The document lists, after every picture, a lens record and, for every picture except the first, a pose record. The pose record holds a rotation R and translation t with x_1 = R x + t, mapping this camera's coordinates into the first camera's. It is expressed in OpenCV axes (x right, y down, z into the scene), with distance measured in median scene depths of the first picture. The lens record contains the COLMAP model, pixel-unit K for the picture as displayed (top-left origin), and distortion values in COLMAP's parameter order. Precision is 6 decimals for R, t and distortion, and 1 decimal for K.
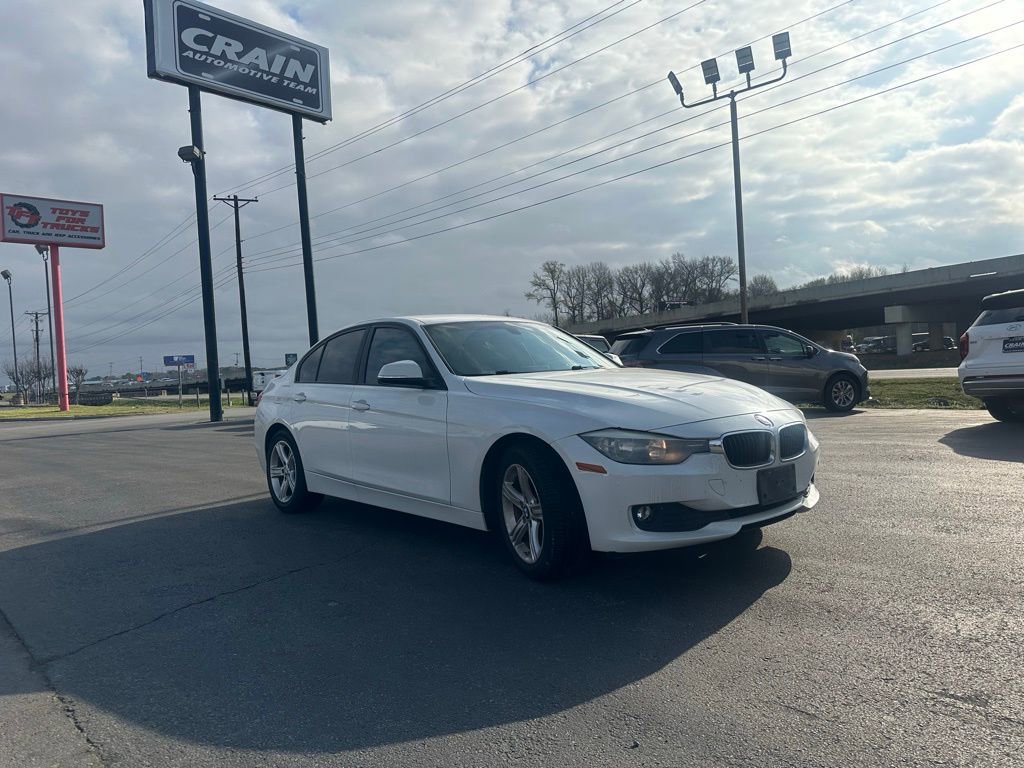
lens RADIAL K [[738.8, 0, 500.7], [0, 738.8, 385.4], [0, 0, 1]] dist [0.072250, -0.078103]
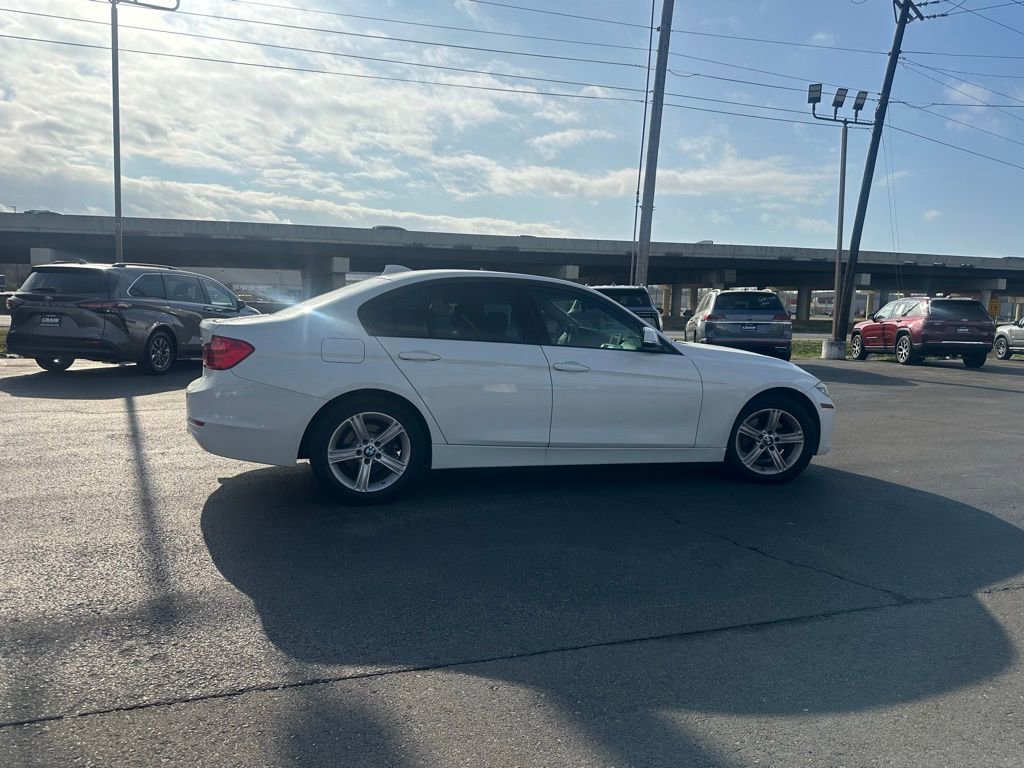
lens RADIAL K [[738.8, 0, 533.2], [0, 738.8, 382.1], [0, 0, 1]] dist [0.072250, -0.078103]
pose [[0.348128, -0.026809, 0.937063, -0.261527], [-0.034284, 0.998558, 0.041305, 0.001994], [-0.936820, -0.046505, 0.346707, 0.163080]]
